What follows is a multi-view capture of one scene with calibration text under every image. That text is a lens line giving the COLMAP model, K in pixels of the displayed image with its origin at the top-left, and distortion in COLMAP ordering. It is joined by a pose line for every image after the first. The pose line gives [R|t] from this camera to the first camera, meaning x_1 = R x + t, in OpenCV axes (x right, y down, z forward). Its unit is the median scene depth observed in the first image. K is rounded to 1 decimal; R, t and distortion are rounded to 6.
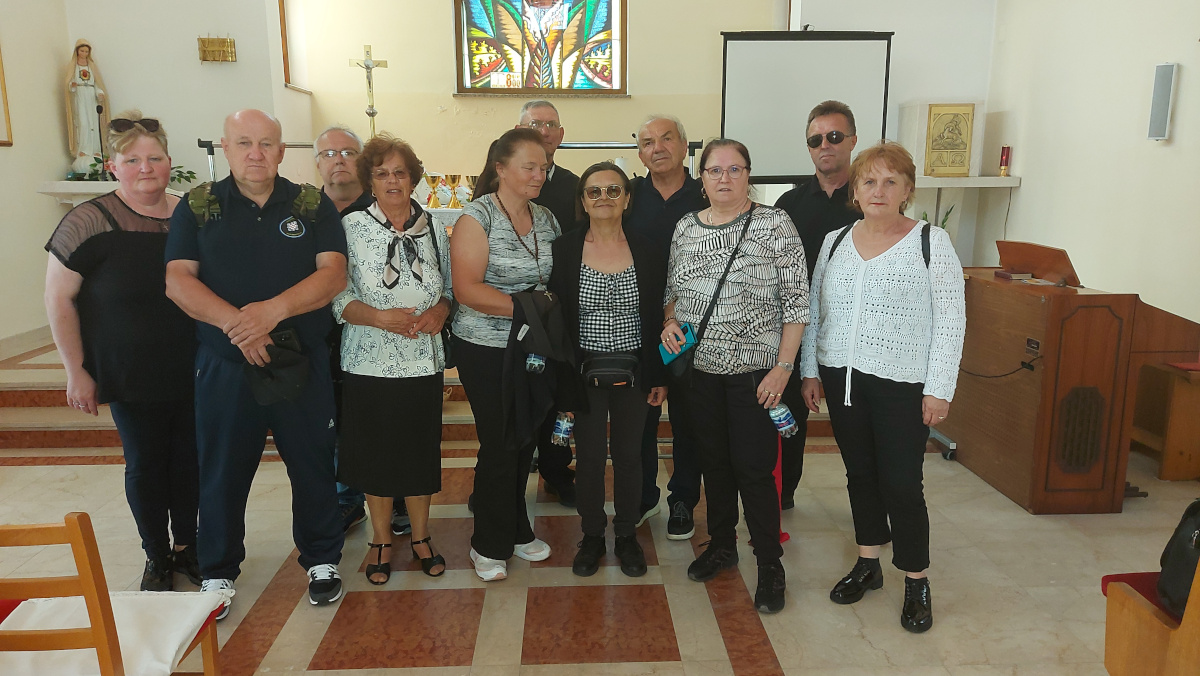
lens RADIAL K [[850.7, 0, 604.7], [0, 850.7, 341.0], [0, 0, 1]] dist [0.096204, -0.111685]
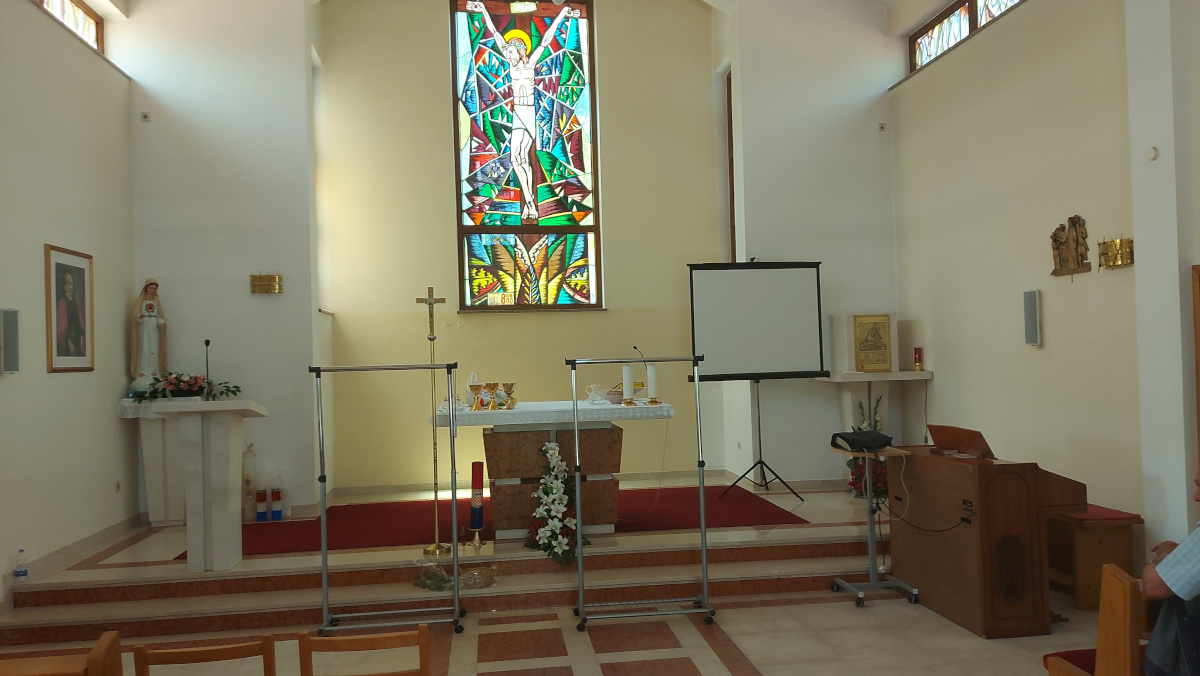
lens RADIAL K [[855.3, 0, 600.0], [0, 855.3, 338.0], [0, 0, 1]] dist [0.079992, -0.086780]
pose [[0.995443, -0.024380, 0.092193, -0.089962], [0.043815, 0.975610, -0.215092, 0.008502], [-0.084701, 0.218151, 0.972232, -0.147930]]
